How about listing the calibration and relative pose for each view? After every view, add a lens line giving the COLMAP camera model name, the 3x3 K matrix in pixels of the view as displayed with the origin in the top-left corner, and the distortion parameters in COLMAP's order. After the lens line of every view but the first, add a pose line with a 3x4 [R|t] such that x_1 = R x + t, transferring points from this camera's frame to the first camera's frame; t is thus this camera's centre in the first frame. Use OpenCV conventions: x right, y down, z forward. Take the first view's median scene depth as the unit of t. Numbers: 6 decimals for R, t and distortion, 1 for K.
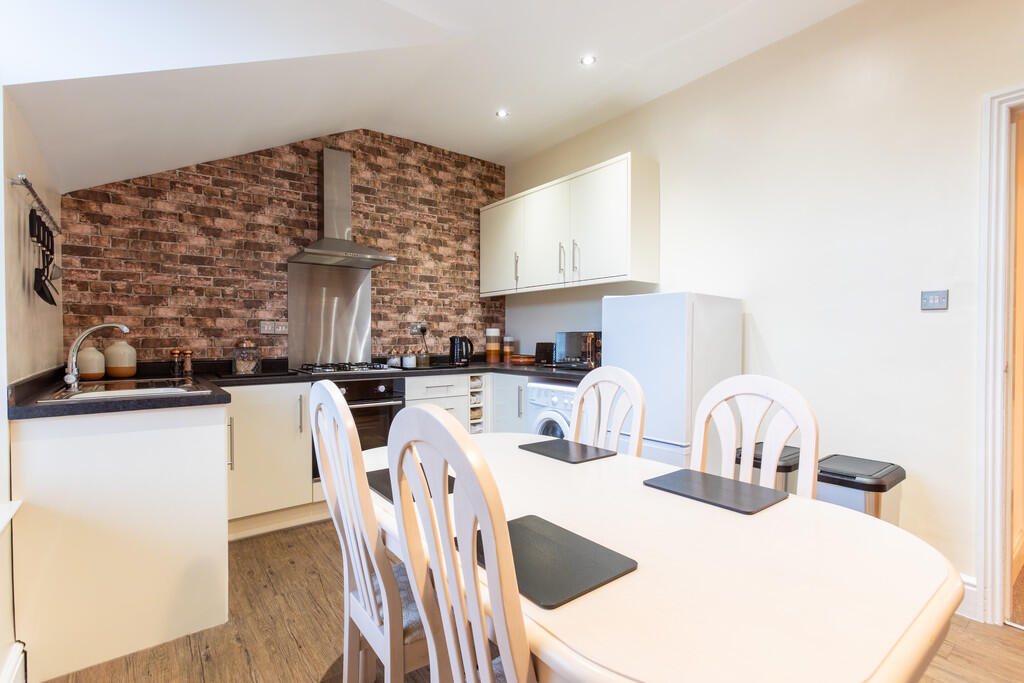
lens RADIAL K [[469.7, 0, 524.8], [0, 469.7, 332.3], [0, 0, 1]] dist [-0.006995, 0.005032]
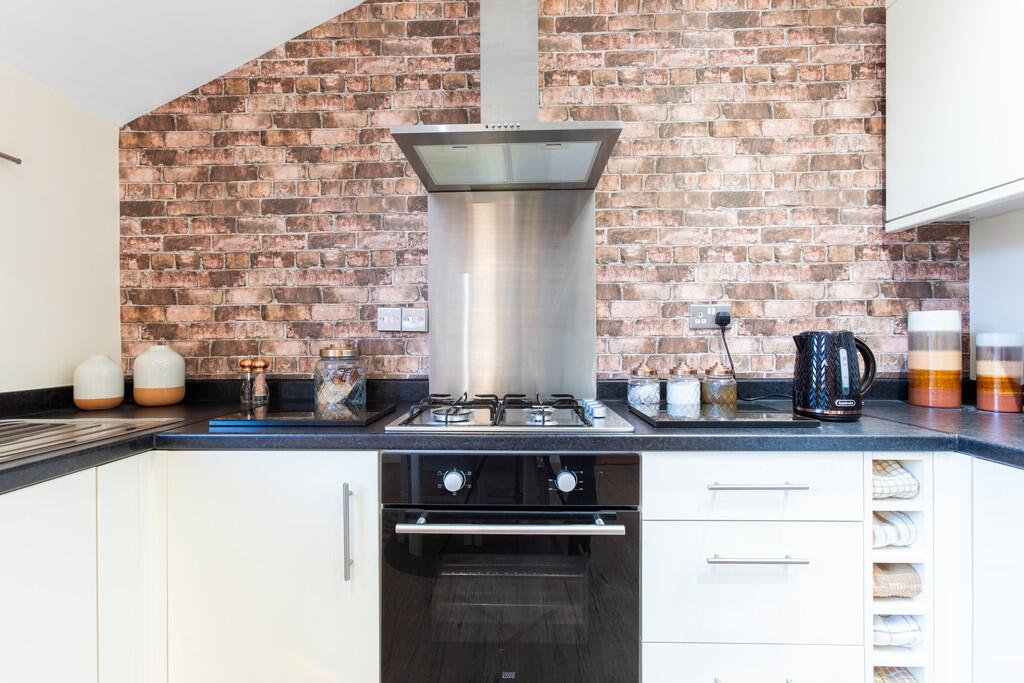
lens RADIAL K [[469.7, 0, 496.0], [0, 469.7, 341.6], [0, 0, 1]] dist [-0.006995, 0.005032]
pose [[0.744559, -0.000516, -0.667557, -0.093160], [0.011785, 0.999854, 0.012371, 0.008772], [0.667453, -0.017078, 0.744456, 0.598742]]
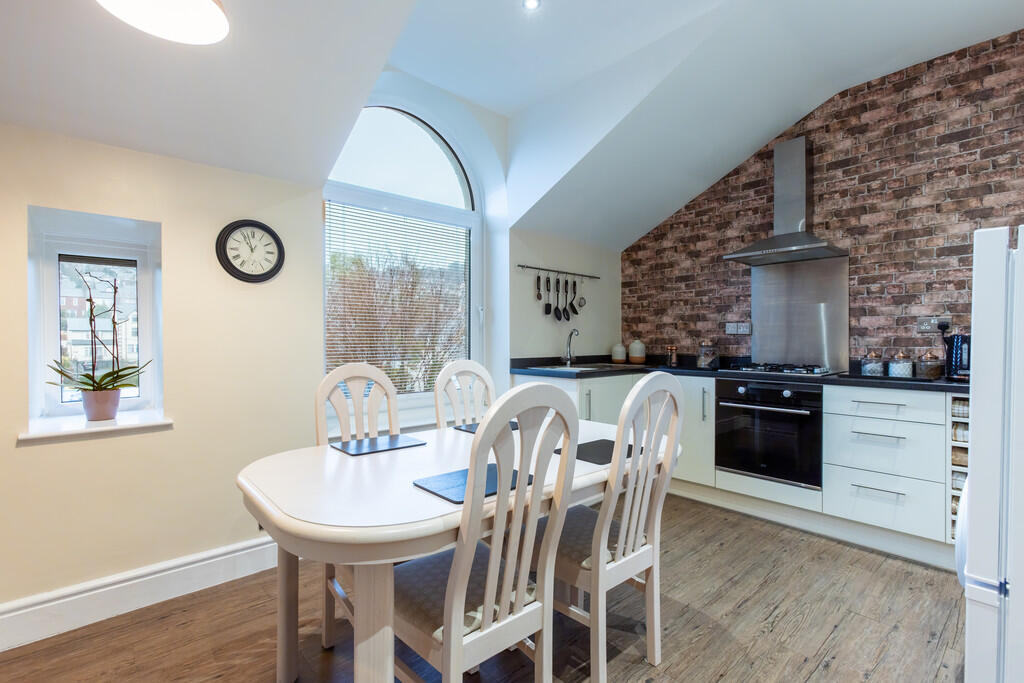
lens RADIAL K [[469.7, 0, 526.0], [0, 469.7, 337.8], [0, 0, 1]] dist [-0.006995, 0.005032]
pose [[0.080775, 0.001051, -0.996732, 0.467439], [0.013977, 0.999900, 0.002188, 0.002606], [0.996634, -0.014108, 0.080752, 0.362965]]
